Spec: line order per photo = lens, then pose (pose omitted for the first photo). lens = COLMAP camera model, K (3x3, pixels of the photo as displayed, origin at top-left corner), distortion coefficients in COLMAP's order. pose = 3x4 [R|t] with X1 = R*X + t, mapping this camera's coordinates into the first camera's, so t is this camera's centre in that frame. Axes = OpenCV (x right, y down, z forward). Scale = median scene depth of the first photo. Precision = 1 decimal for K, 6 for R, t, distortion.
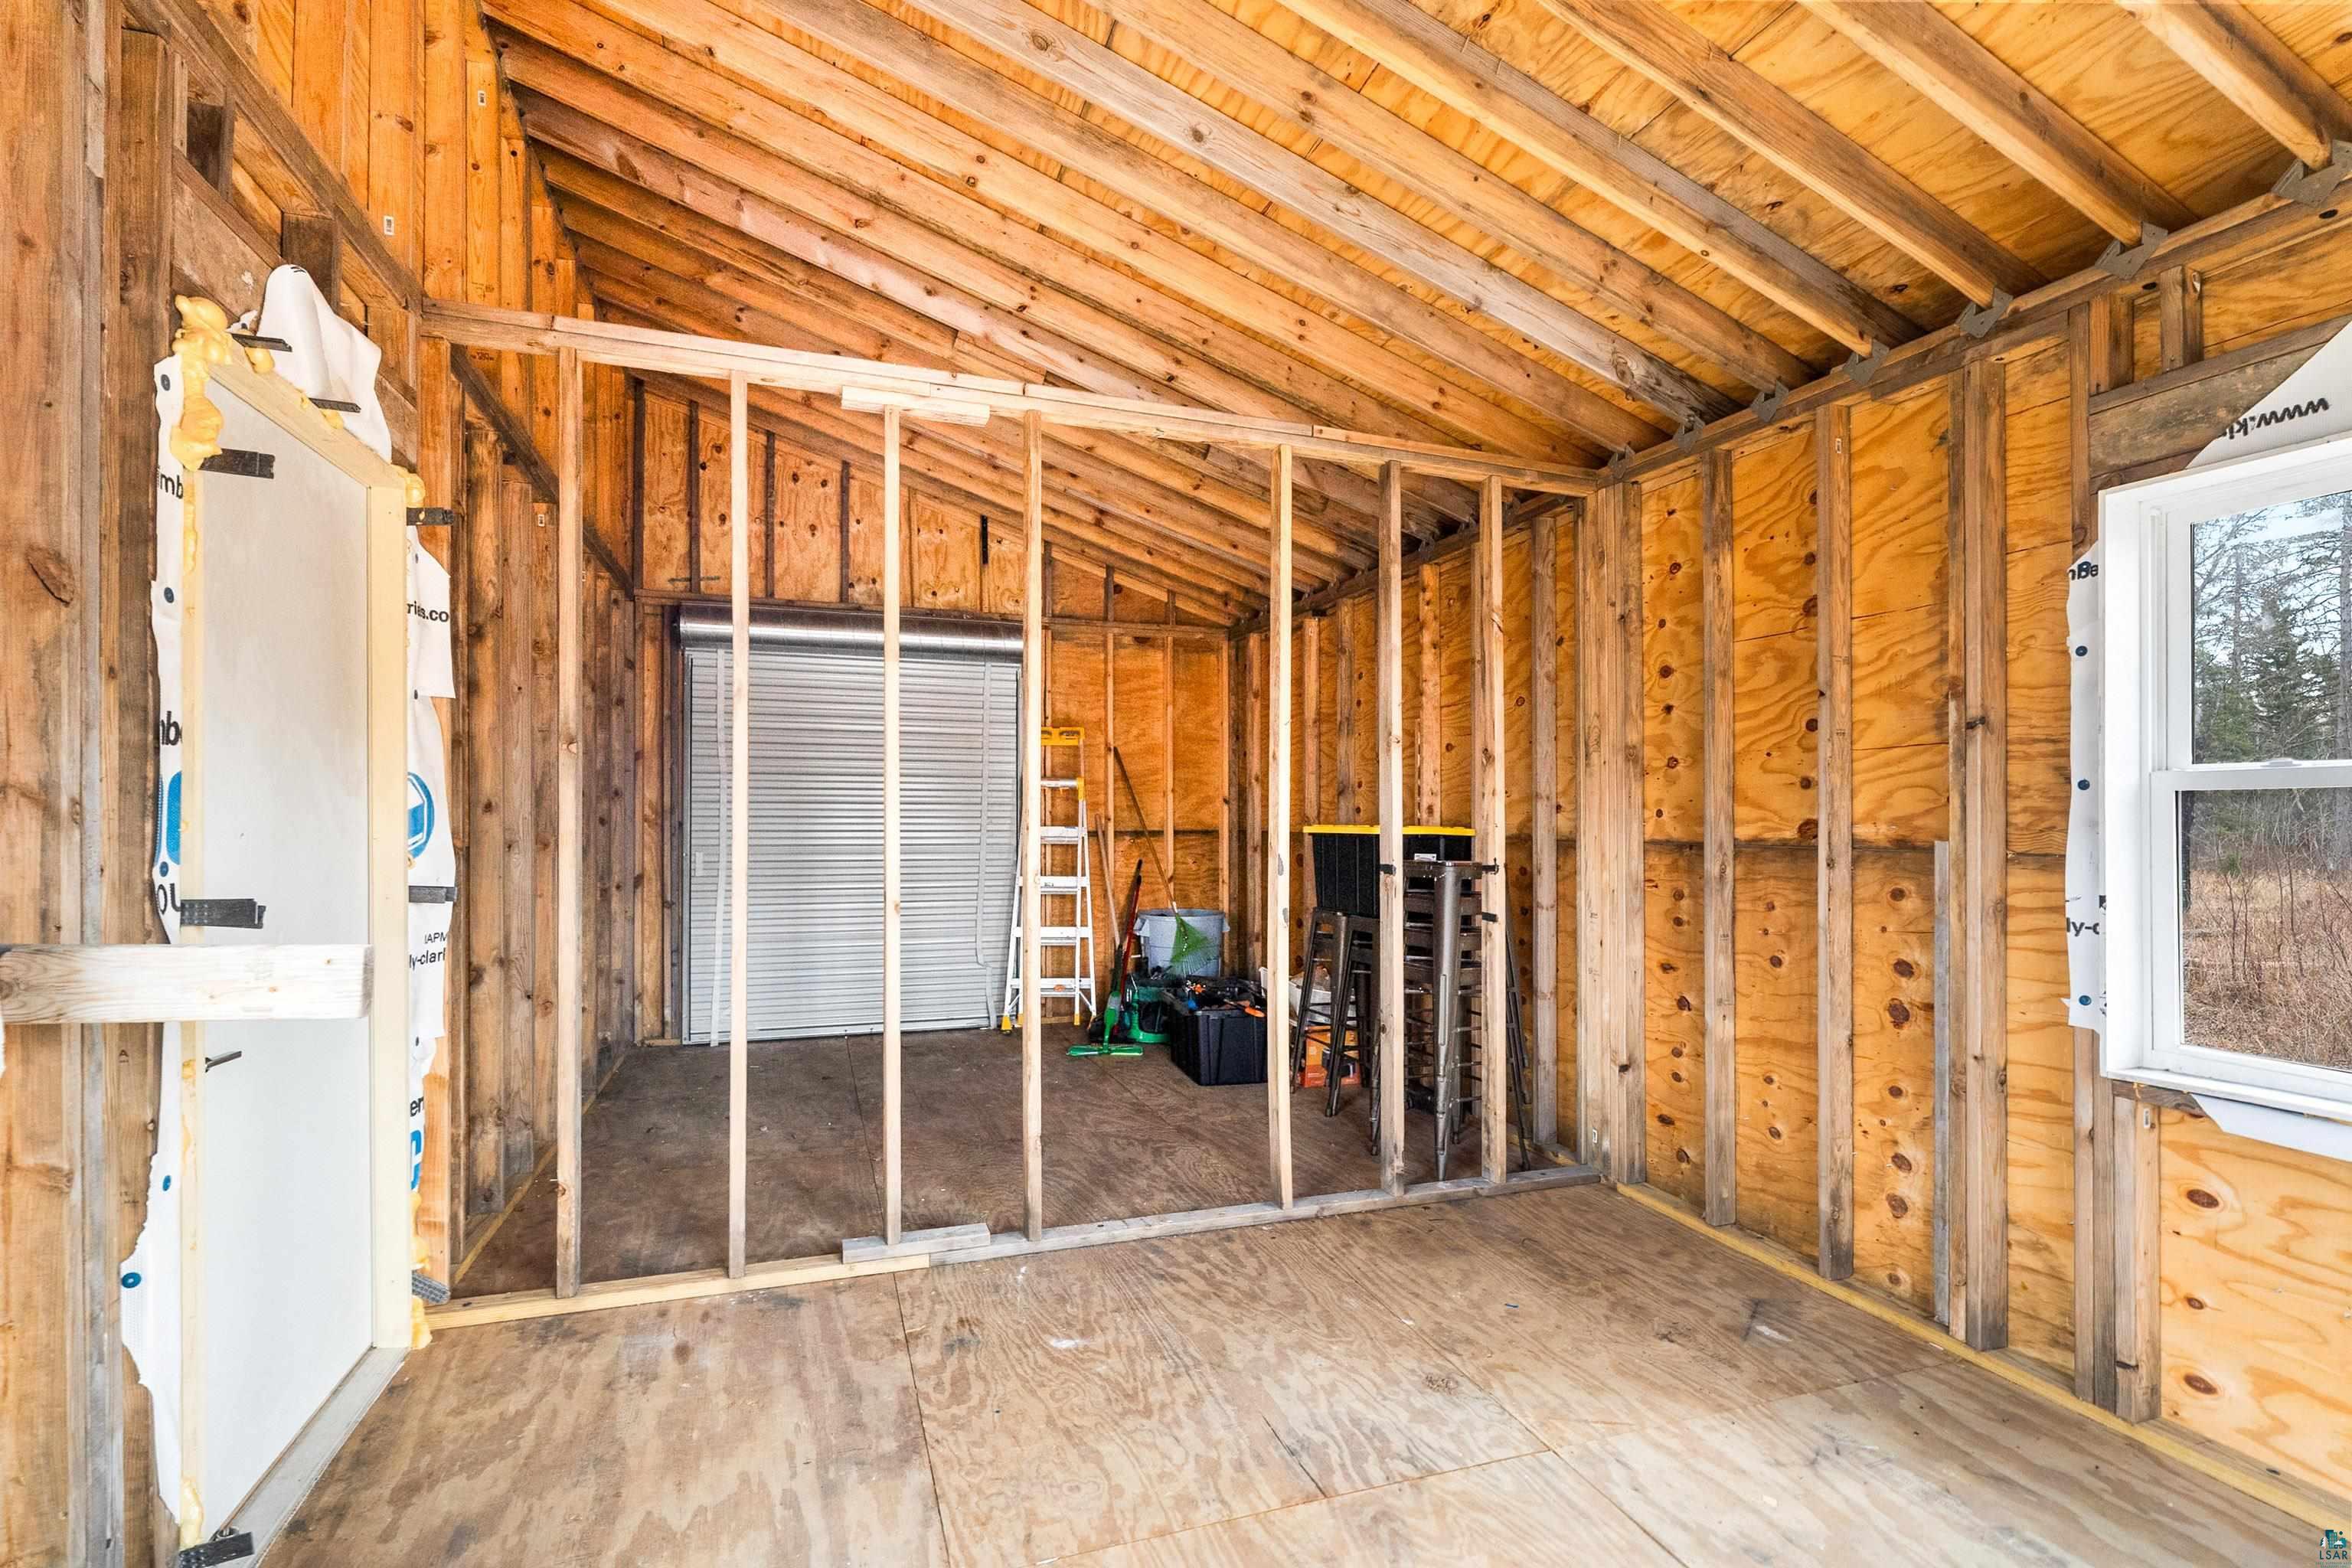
lens RADIAL K [[1089.2, 0, 1171.9], [0, 1089.2, 802.9], [0, 0, 1]] dist [0.007925, 0.001242]
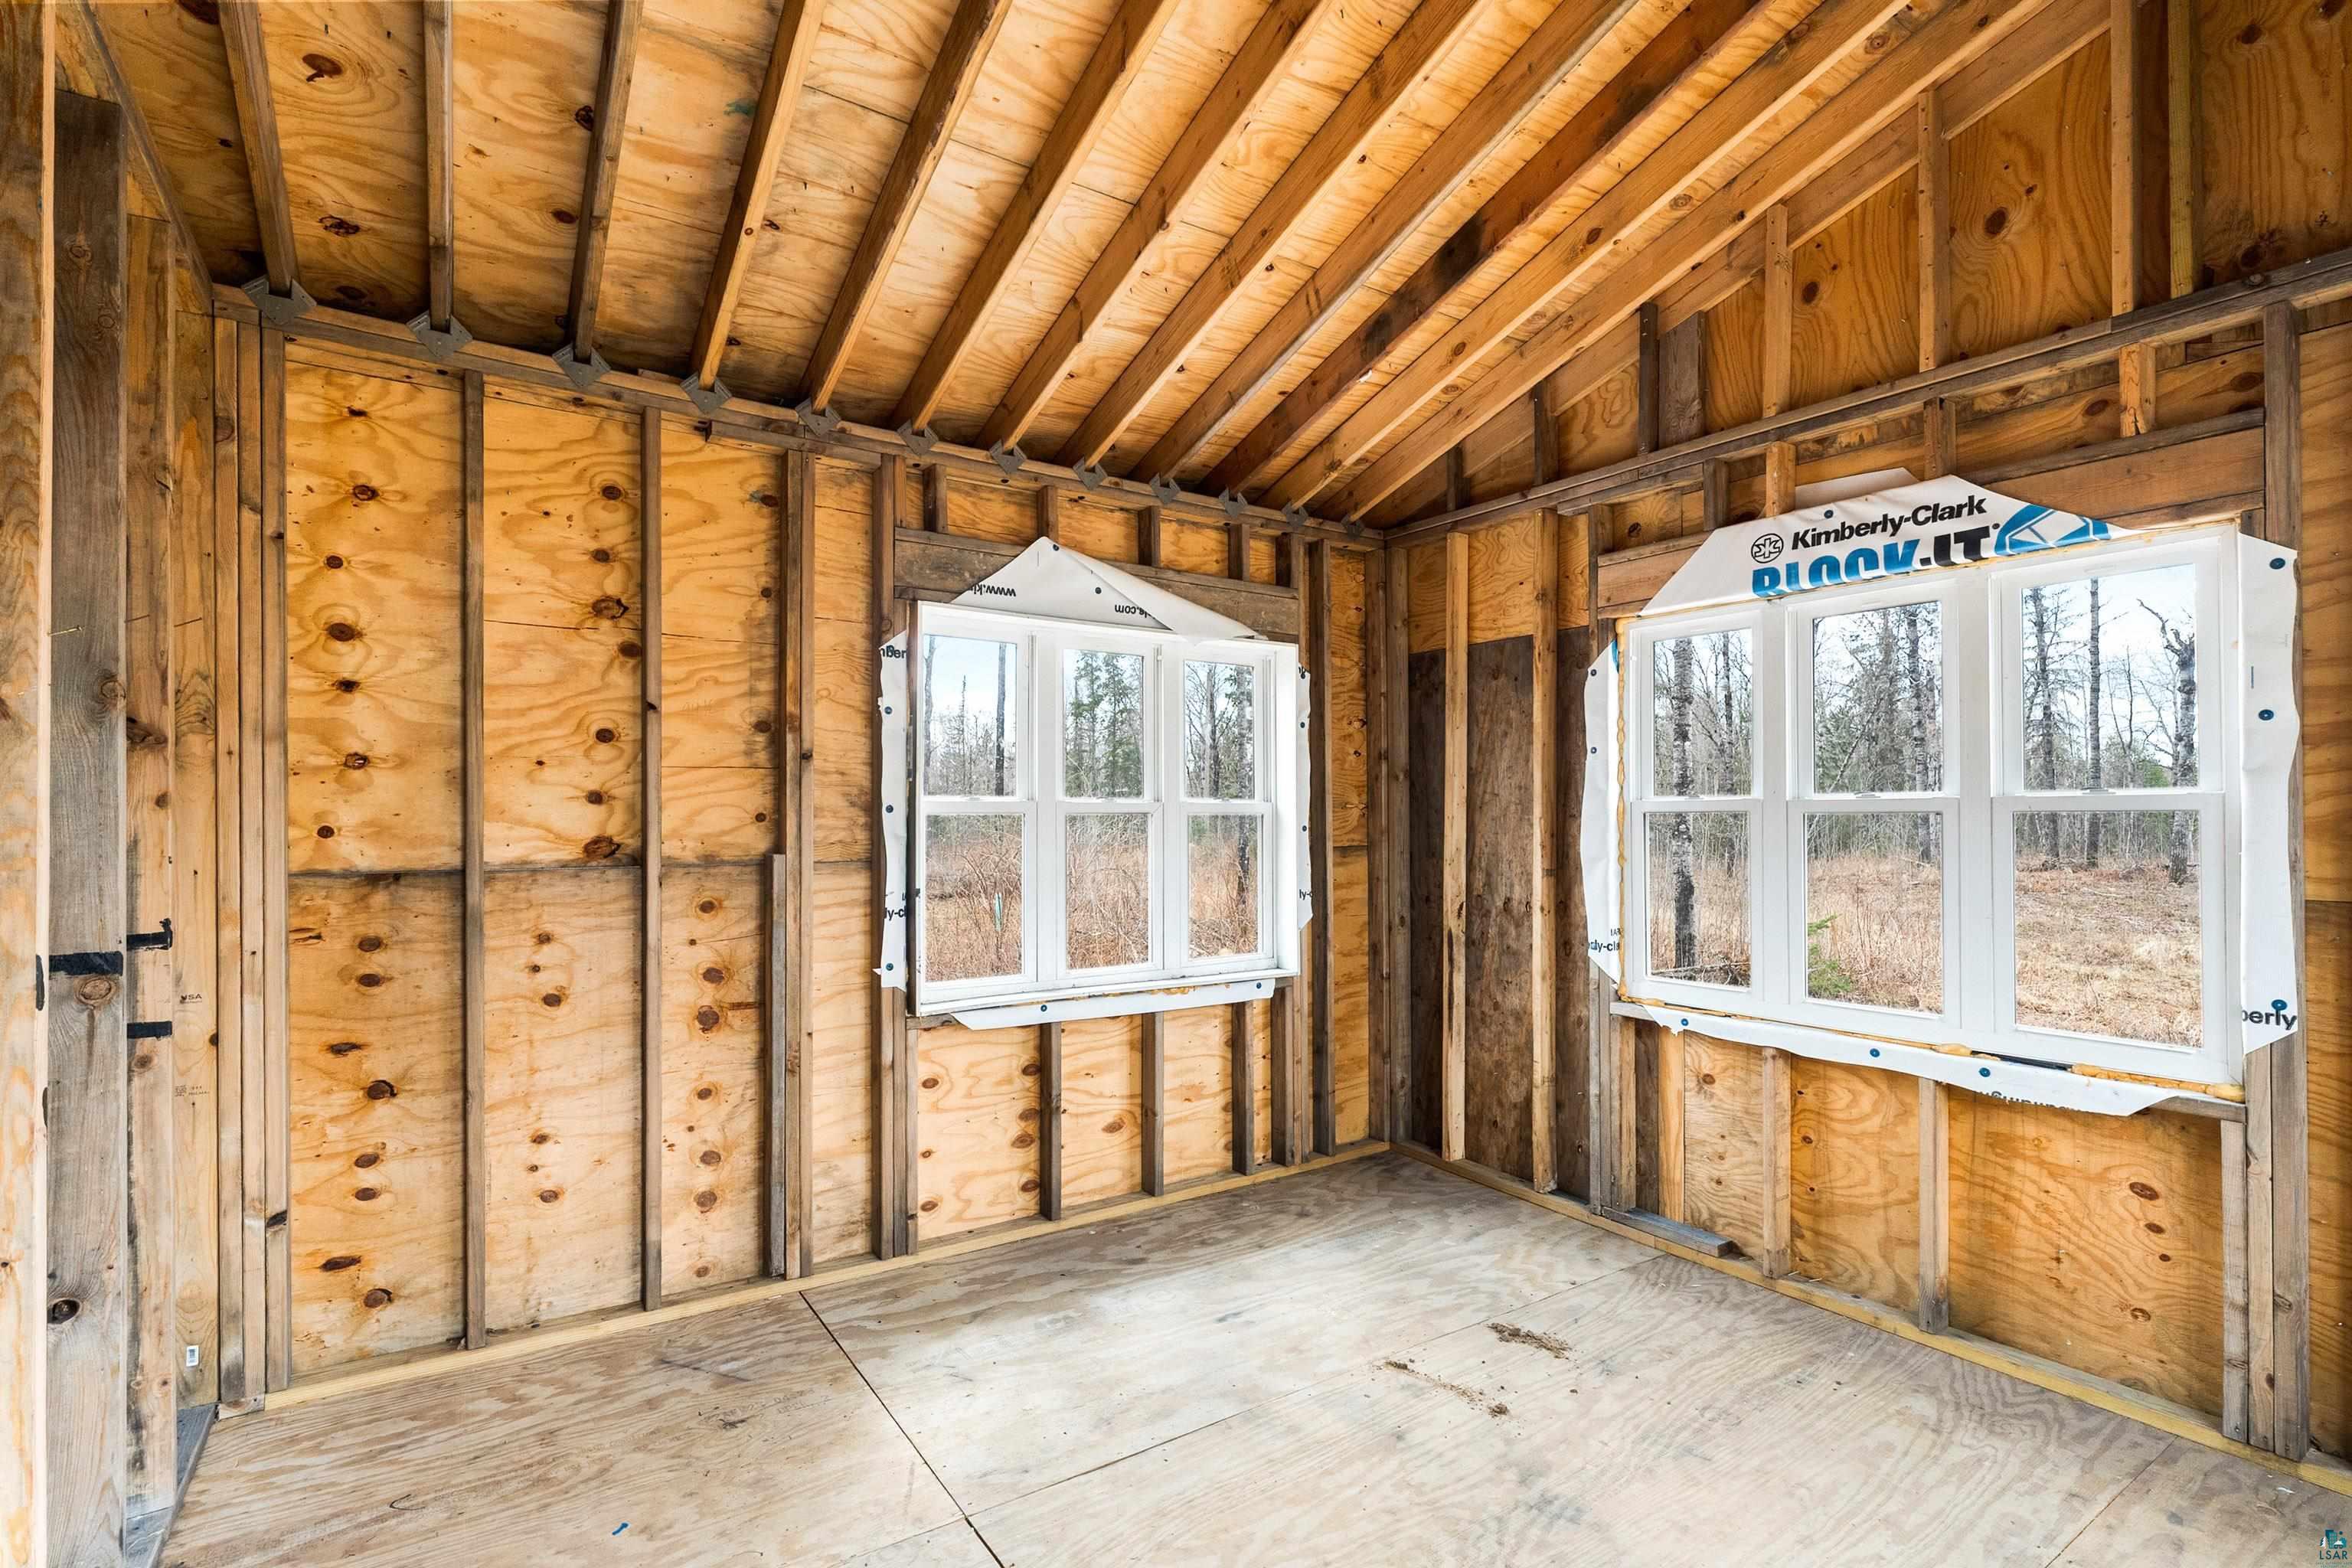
lens RADIAL K [[1089.2, 0, 1167.9], [0, 1089.2, 802.2], [0, 0, 1]] dist [0.007925, 0.001242]
pose [[-0.249903, 0.004843, 0.968259, -0.477464], [-0.015638, 0.999837, -0.009037, -0.014856], [-0.968144, -0.017400, -0.249787, 0.841992]]
